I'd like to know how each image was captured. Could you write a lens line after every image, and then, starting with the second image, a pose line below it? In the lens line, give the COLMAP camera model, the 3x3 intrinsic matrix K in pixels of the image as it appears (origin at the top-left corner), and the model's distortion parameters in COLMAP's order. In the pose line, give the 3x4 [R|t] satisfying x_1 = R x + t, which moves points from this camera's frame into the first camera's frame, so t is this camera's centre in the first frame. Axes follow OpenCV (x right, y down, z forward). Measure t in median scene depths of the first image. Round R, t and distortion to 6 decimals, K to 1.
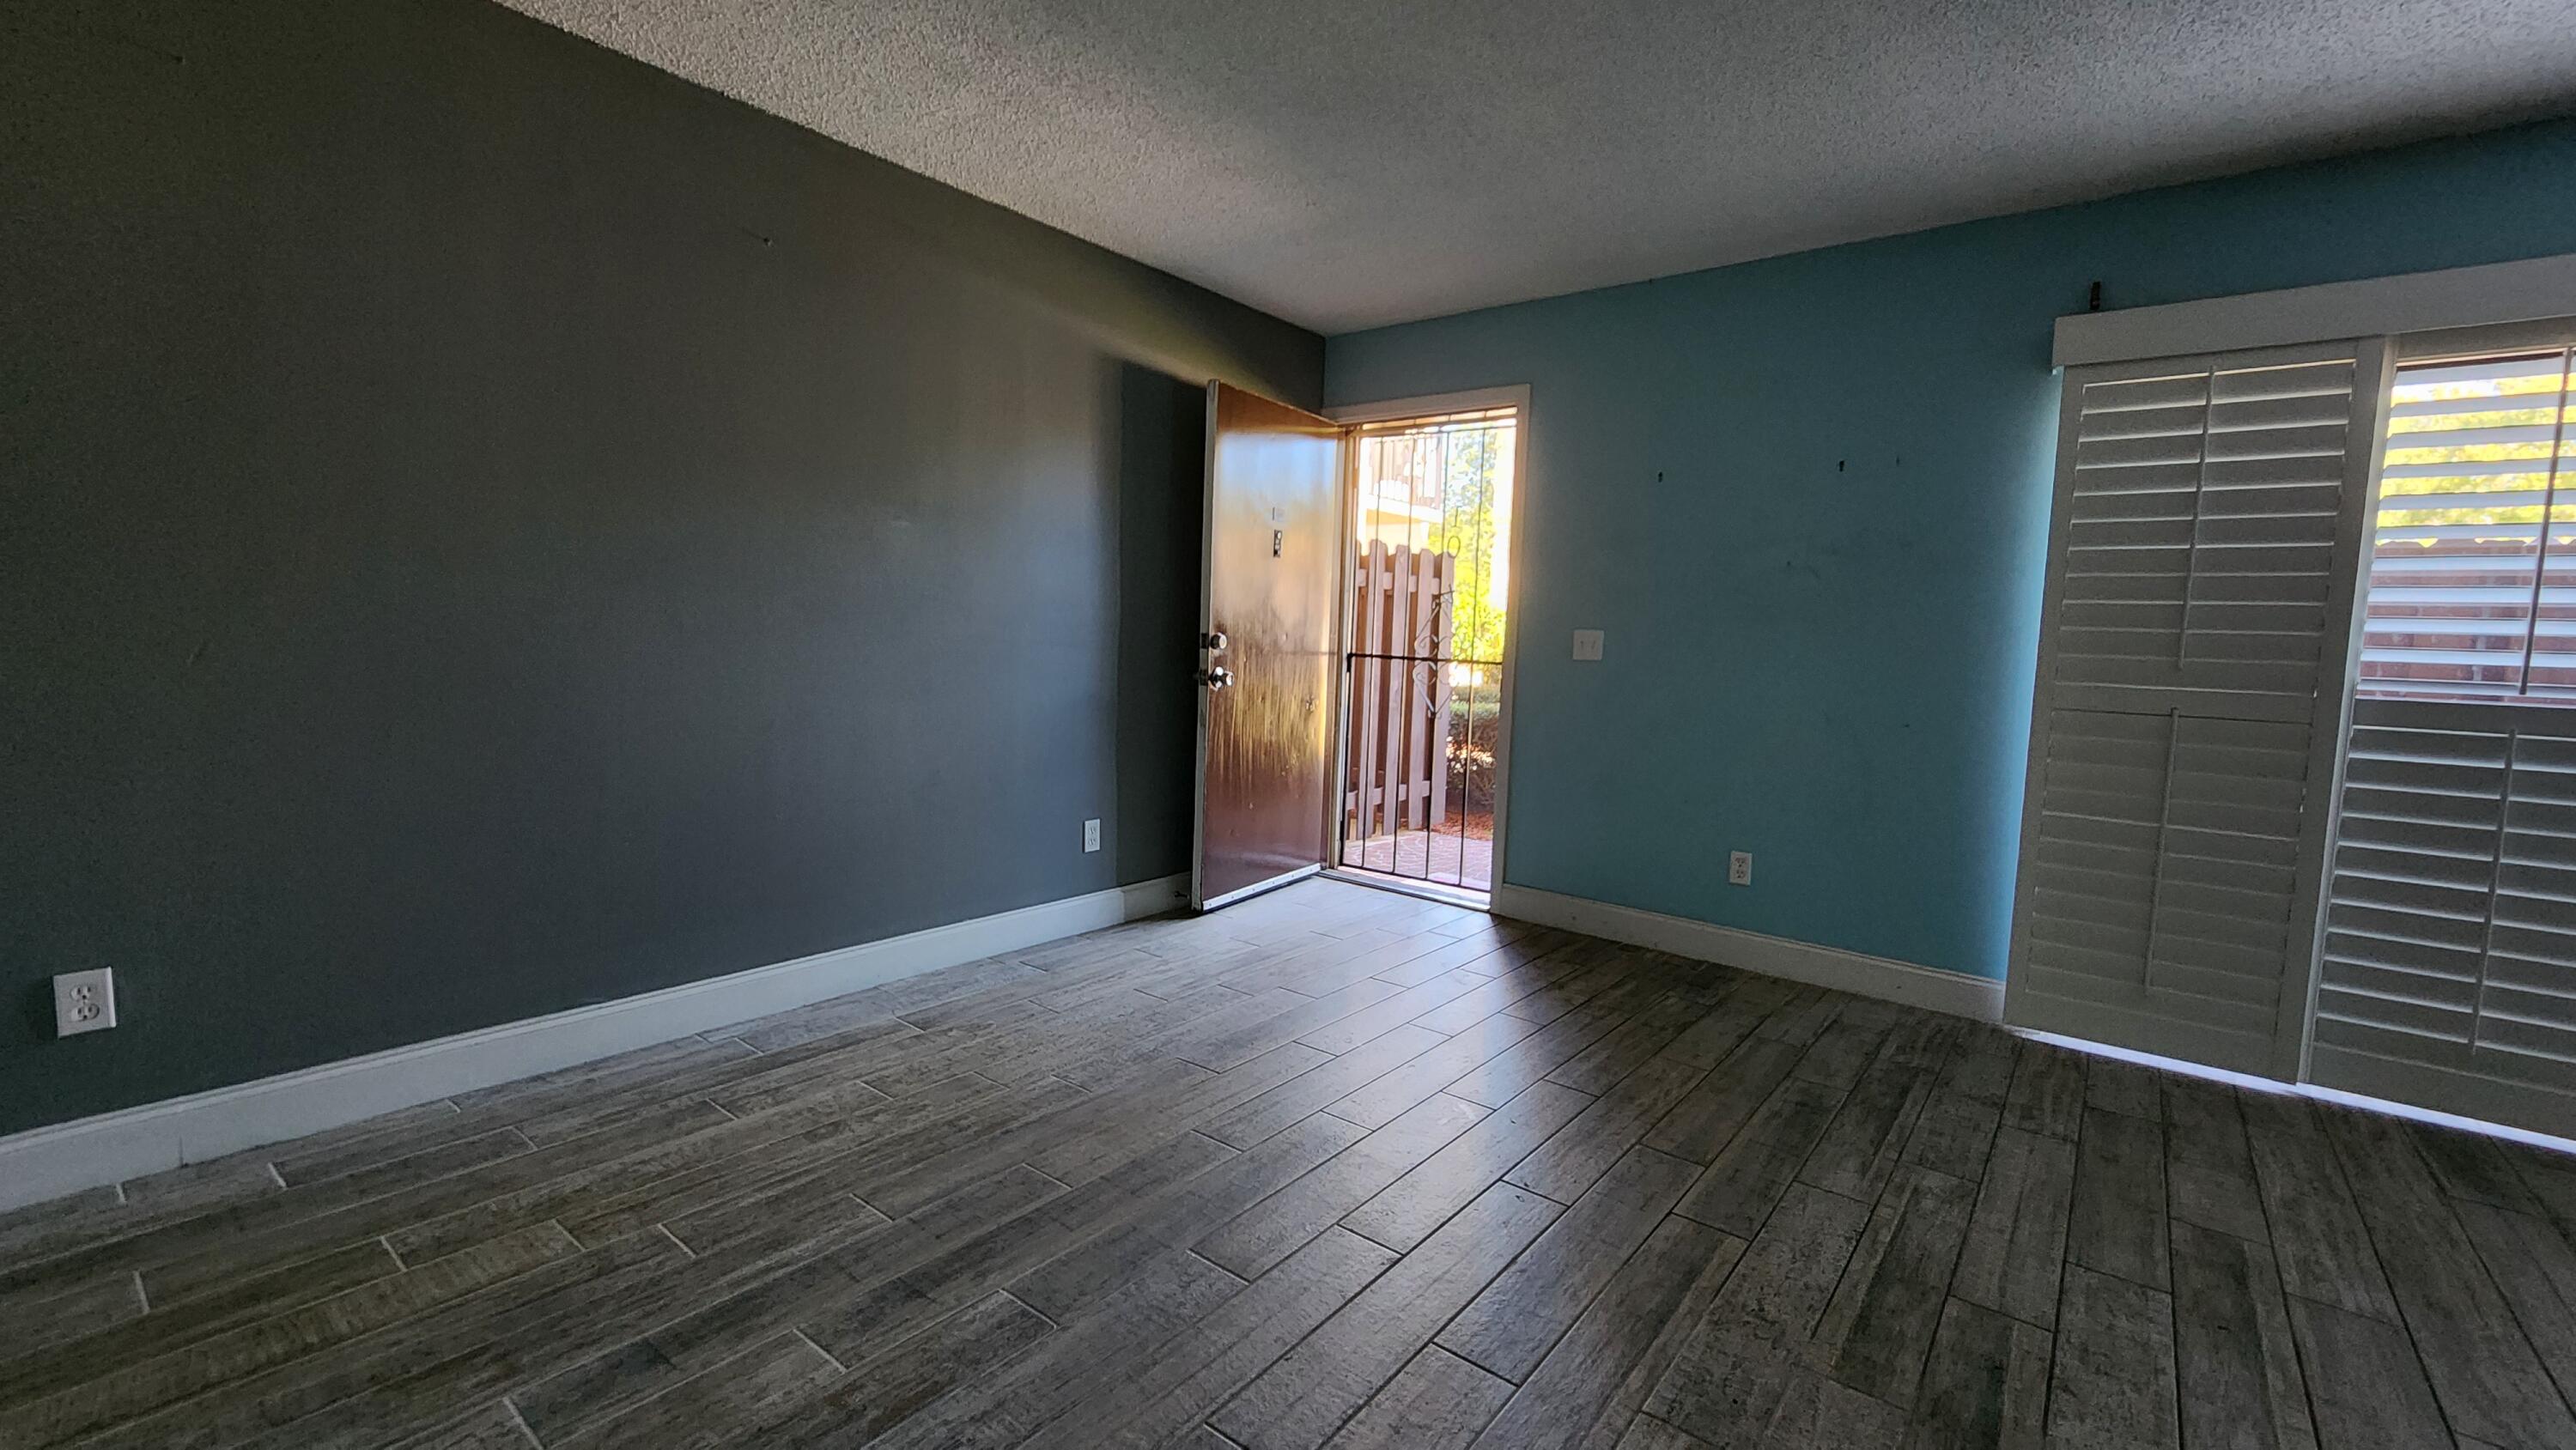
lens RADIAL K [[1075.1, 0, 1276.4], [0, 1075.1, 722.5], [0, 0, 1]] dist [0.004941, 0.000401]
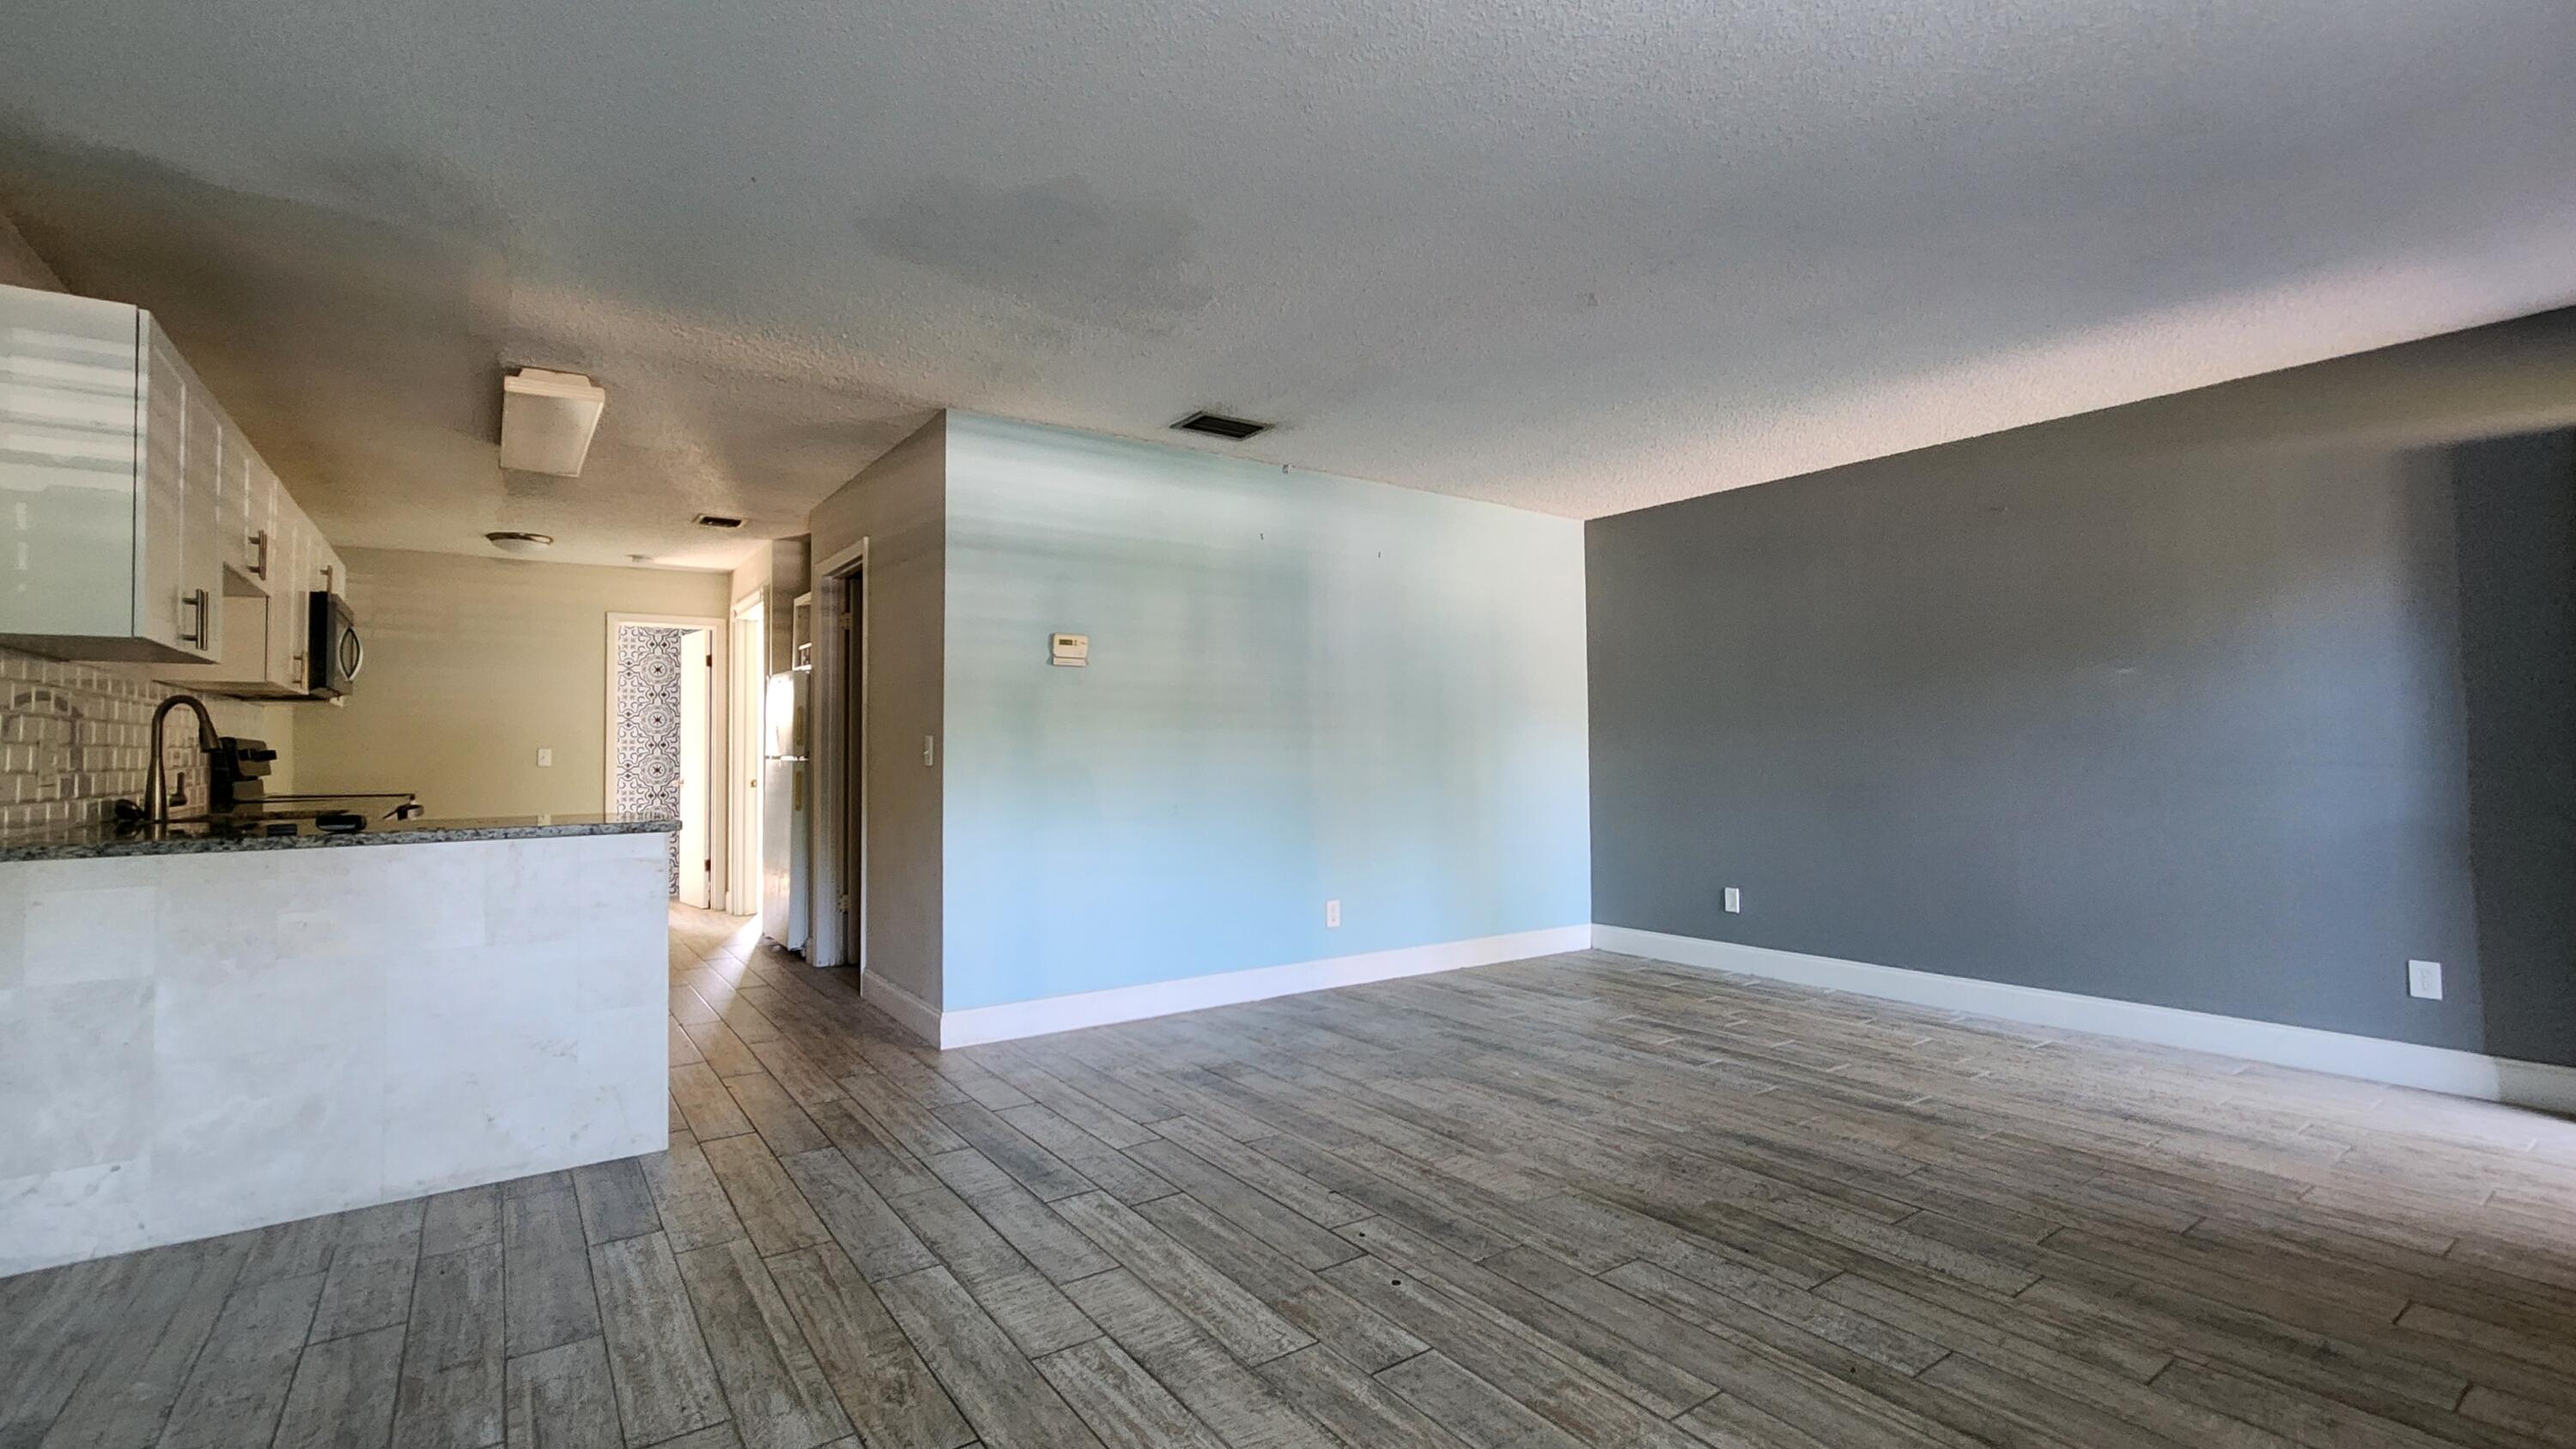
lens RADIAL K [[1075.1, 0, 1294.7], [0, 1075.1, 736.4], [0, 0, 1]] dist [0.004941, 0.000401]
pose [[-0.266269, -0.054057, -0.962382, 1.383440], [-0.087309, 0.995675, -0.031770, 0.022948], [0.959937, 0.075565, -0.269837, 0.486369]]
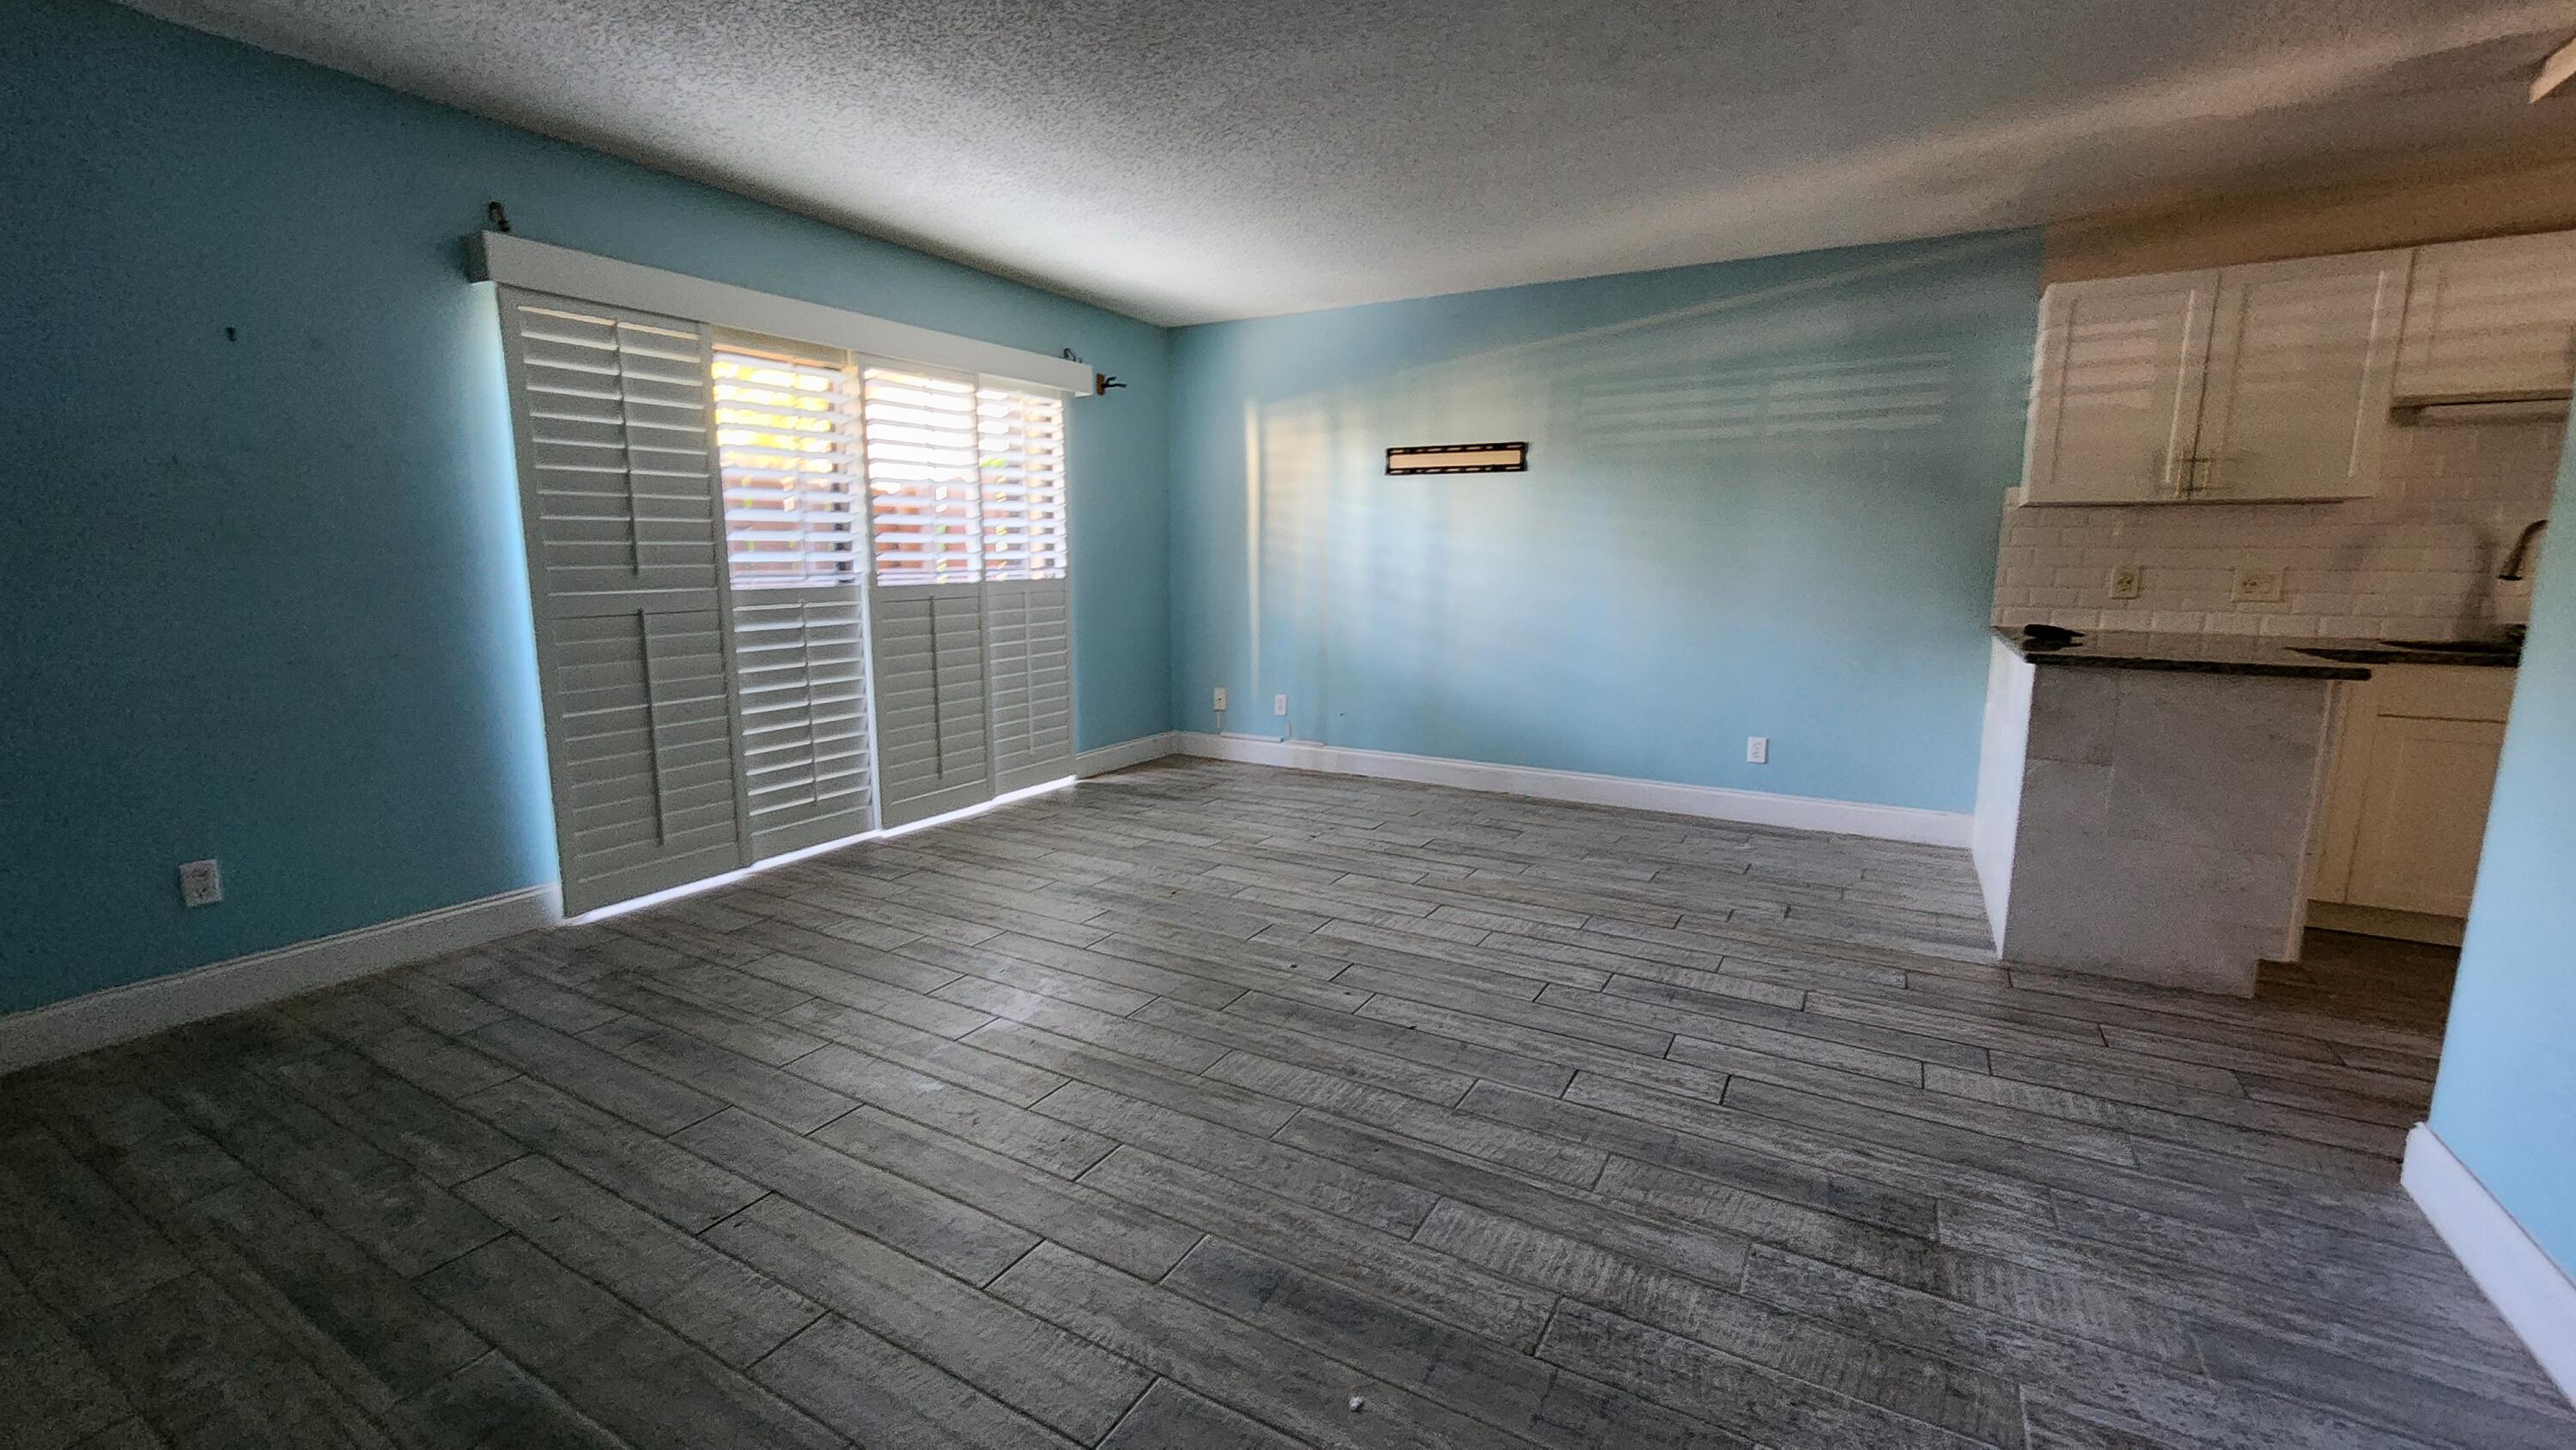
lens RADIAL K [[1075.1, 0, 1295.6], [0, 1075.1, 714.7], [0, 0, 1]] dist [0.004941, 0.000401]
pose [[-0.165205, -0.190136, 0.967758, -0.509867], [0.072735, 0.976220, 0.204215, -0.095920], [-0.983574, 0.104127, -0.147447, 0.511766]]
